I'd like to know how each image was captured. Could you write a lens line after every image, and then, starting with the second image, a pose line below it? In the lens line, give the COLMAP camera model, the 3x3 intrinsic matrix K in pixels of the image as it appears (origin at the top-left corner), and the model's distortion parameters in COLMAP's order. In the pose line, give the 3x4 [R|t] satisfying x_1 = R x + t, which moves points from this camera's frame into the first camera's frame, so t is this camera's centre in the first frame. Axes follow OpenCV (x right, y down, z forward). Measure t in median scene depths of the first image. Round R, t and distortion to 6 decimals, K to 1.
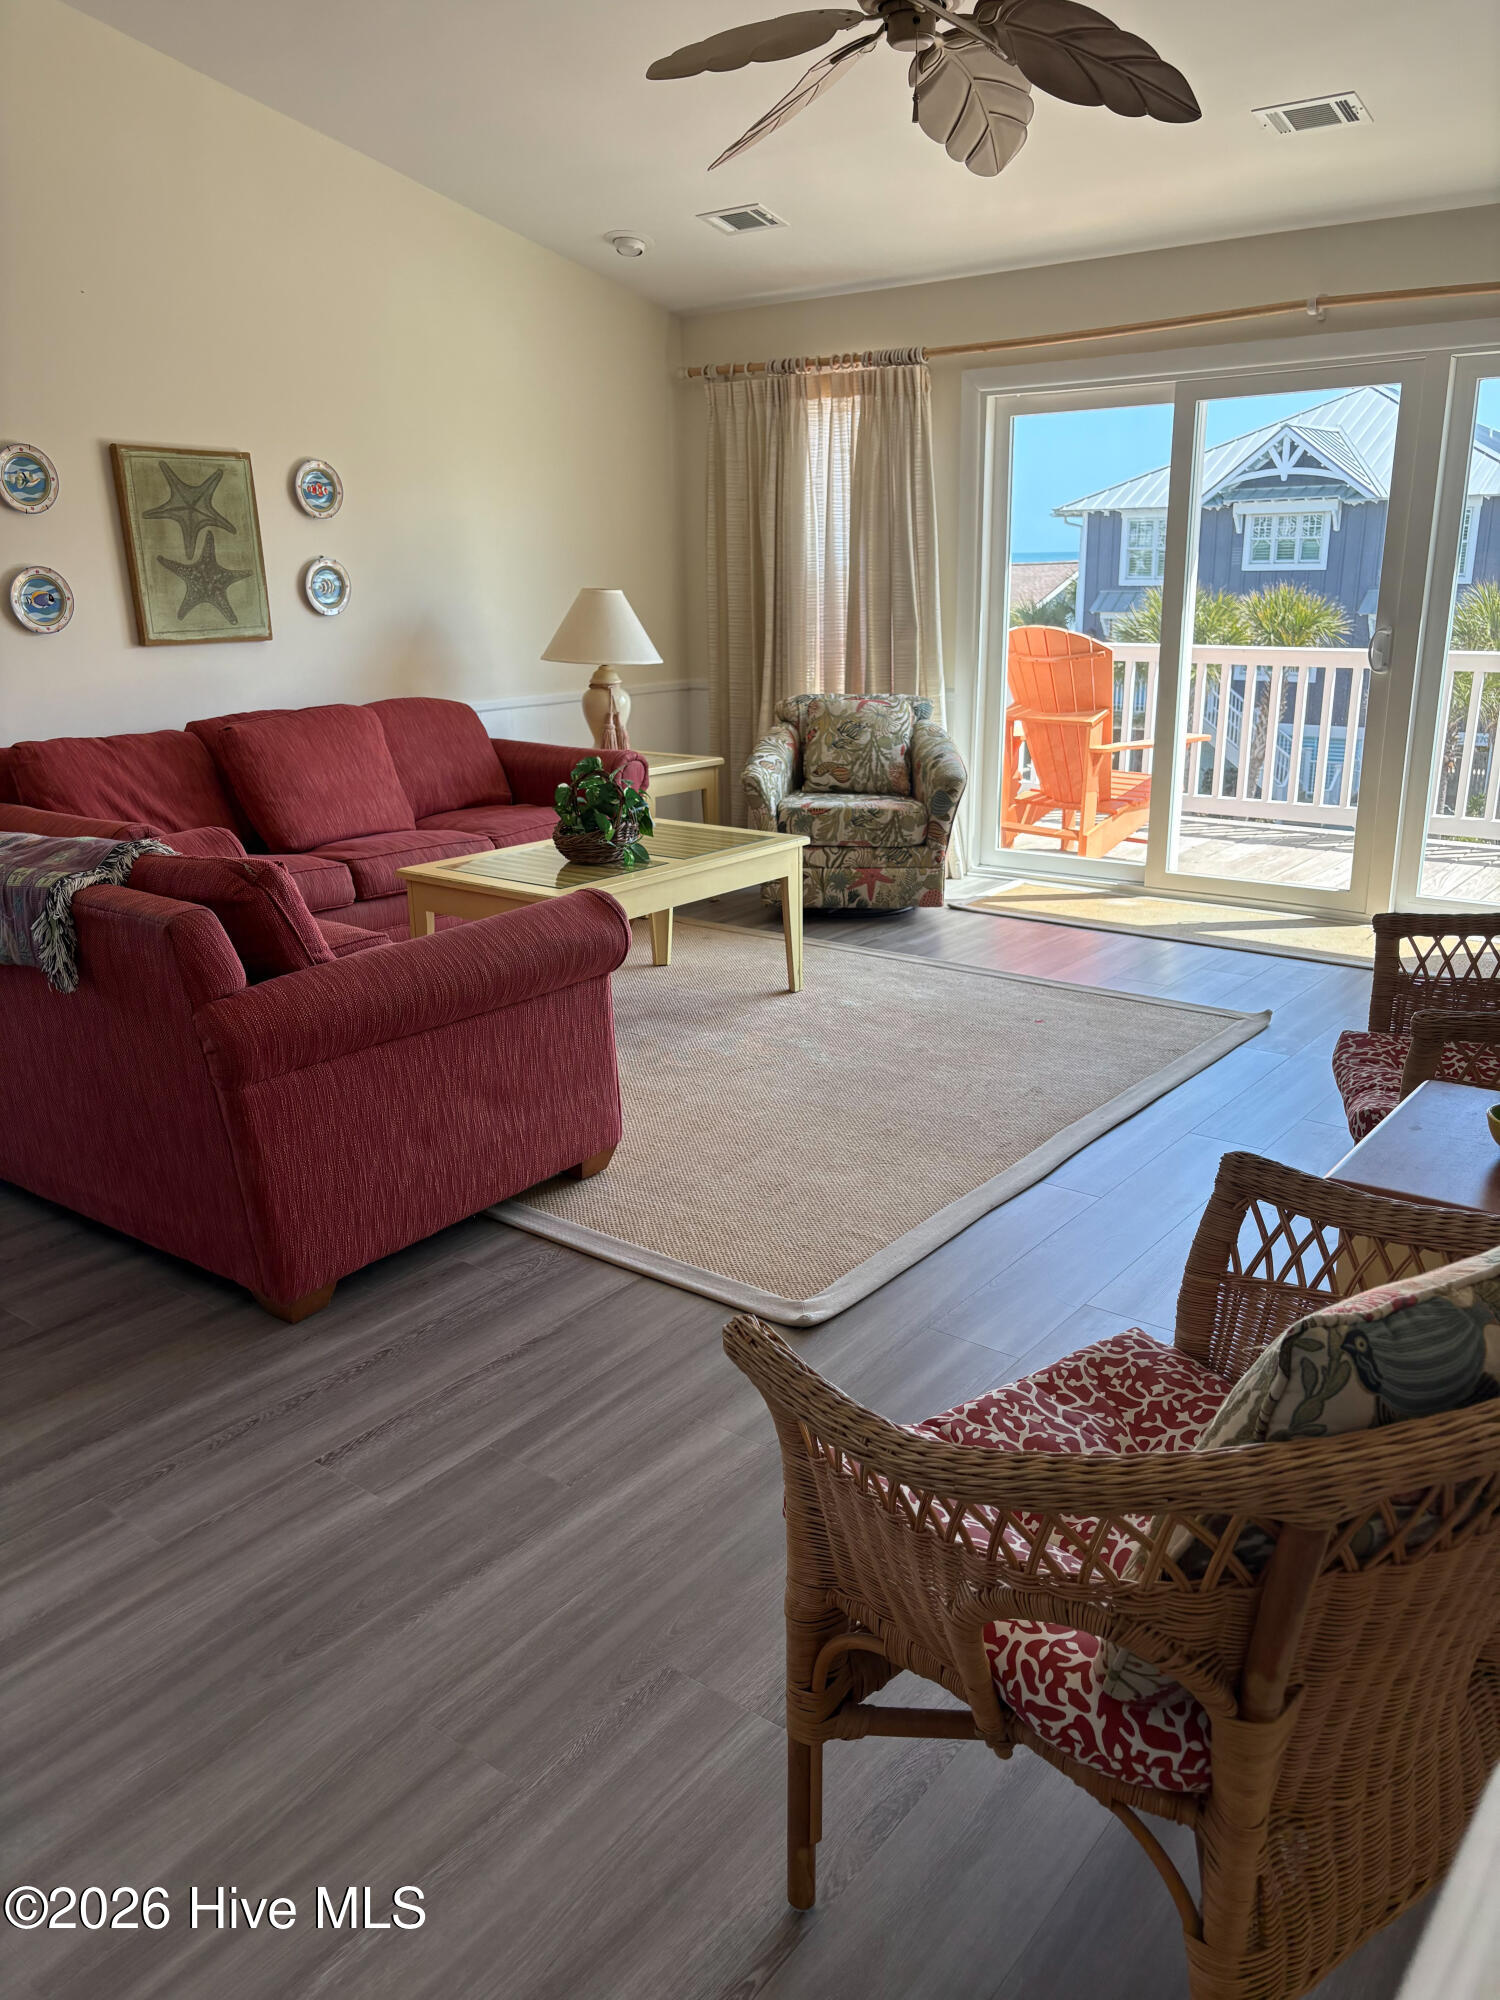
lens RADIAL K [[1483.7, 0, 761.9], [0, 1483.7, 1003.8], [0, 0, 1]] dist [0.016839, -0.039197]
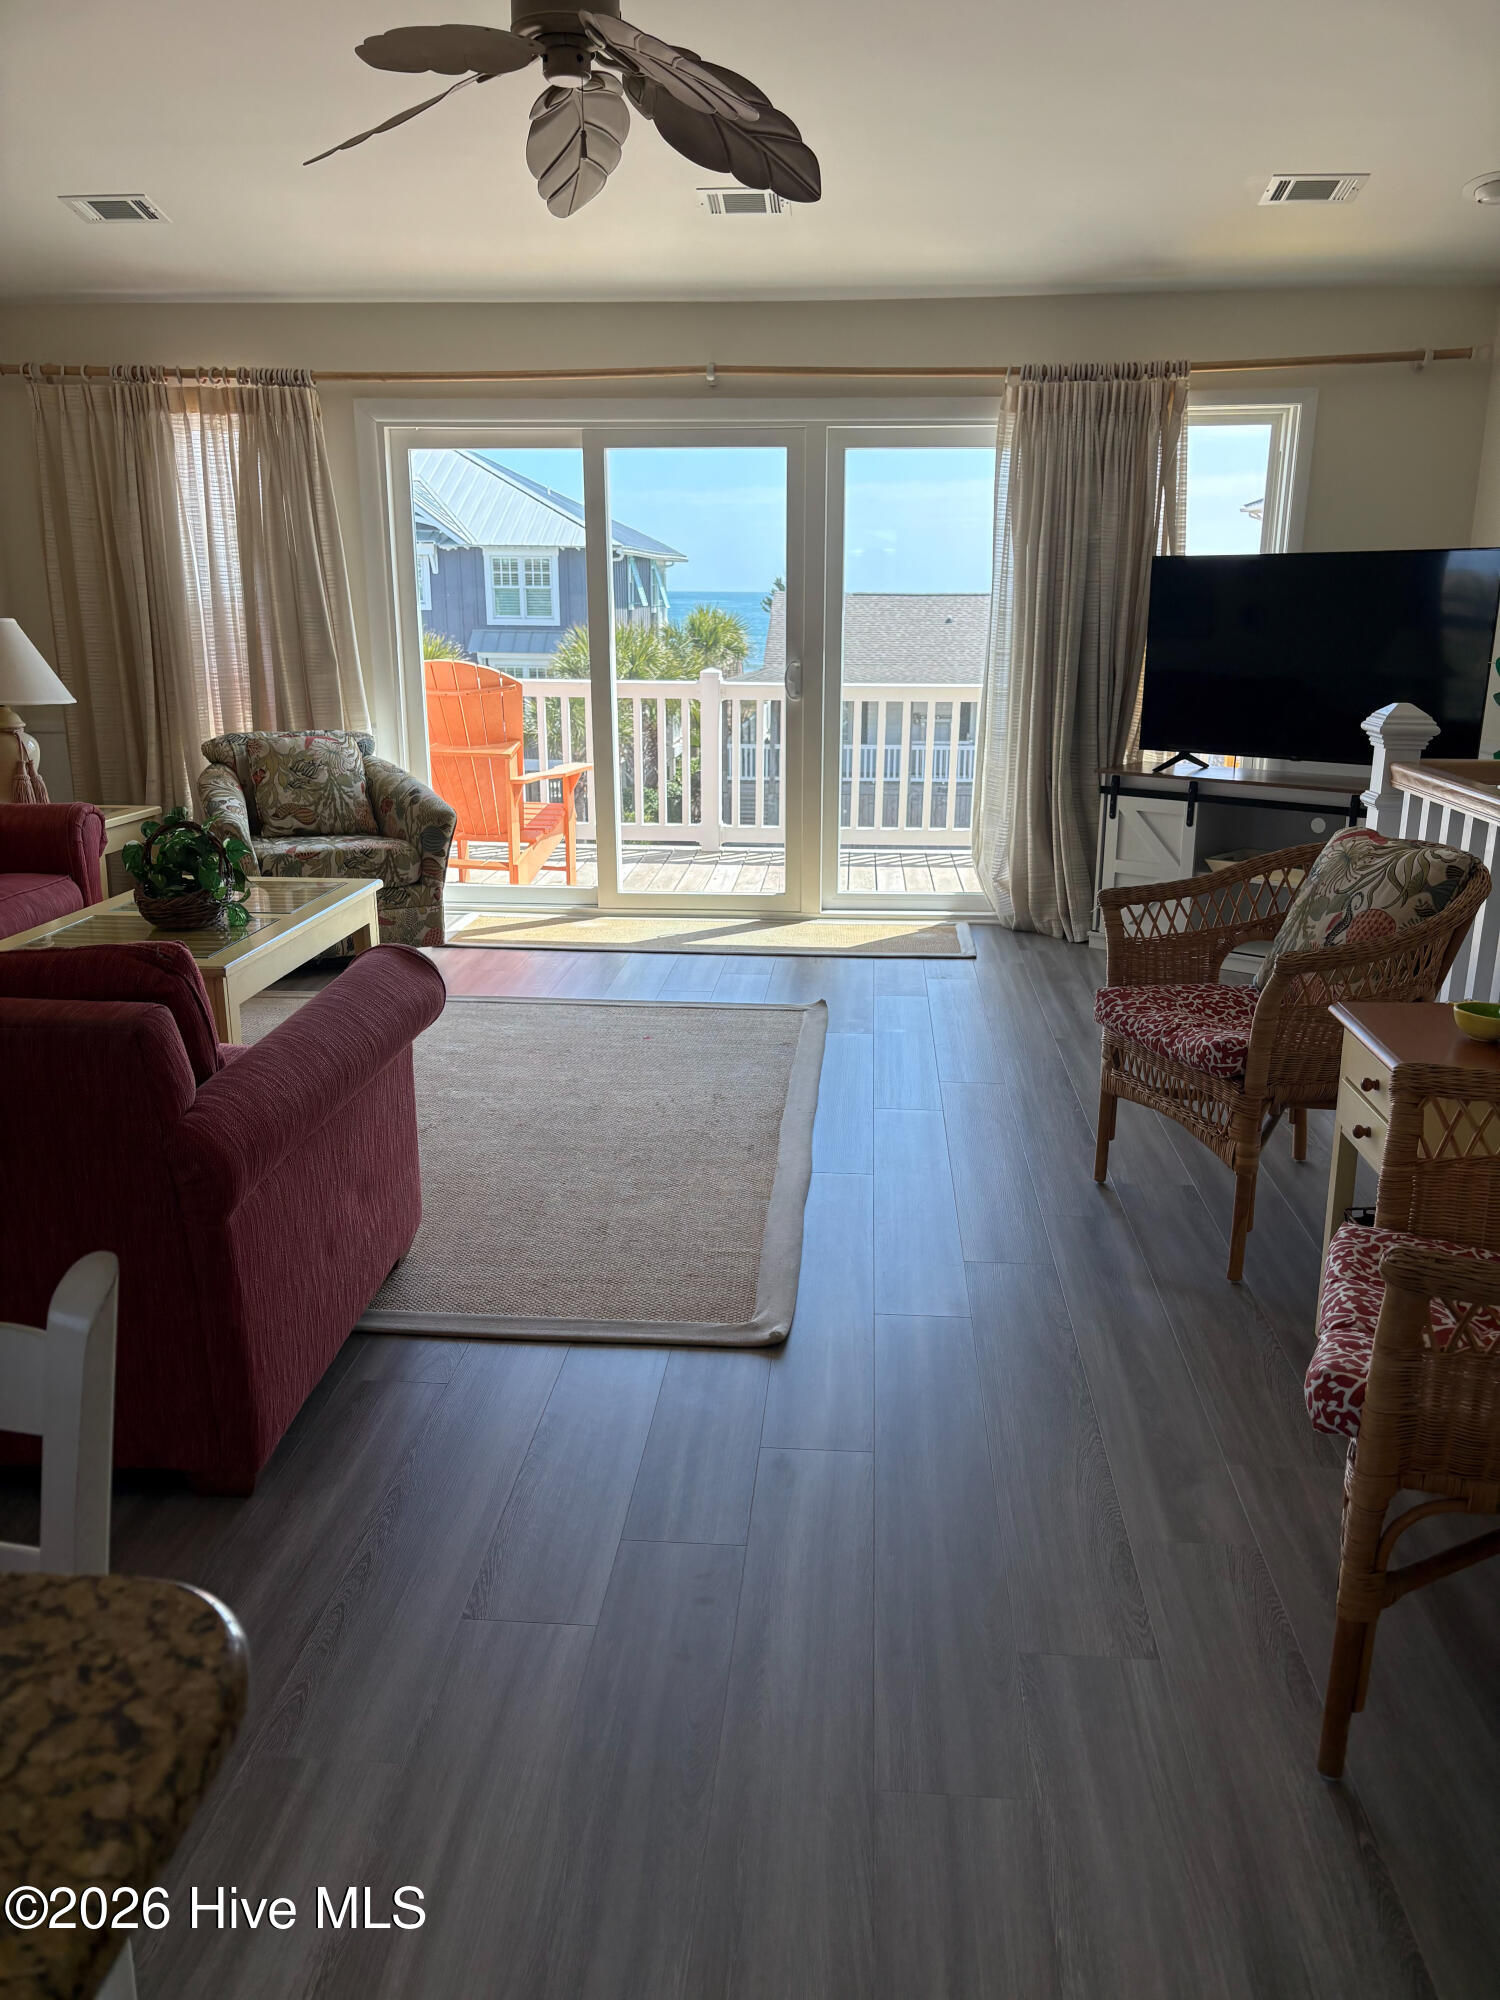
lens RADIAL K [[1483.7, 0, 761.9], [0, 1483.7, 1003.8], [0, 0, 1]] dist [0.016839, -0.039197]
pose [[0.829642, -0.125170, 0.544084, -0.231591], [0.138550, 0.990217, 0.016539, -0.013339], [-0.540831, 0.061662, 0.838868, 0.067548]]
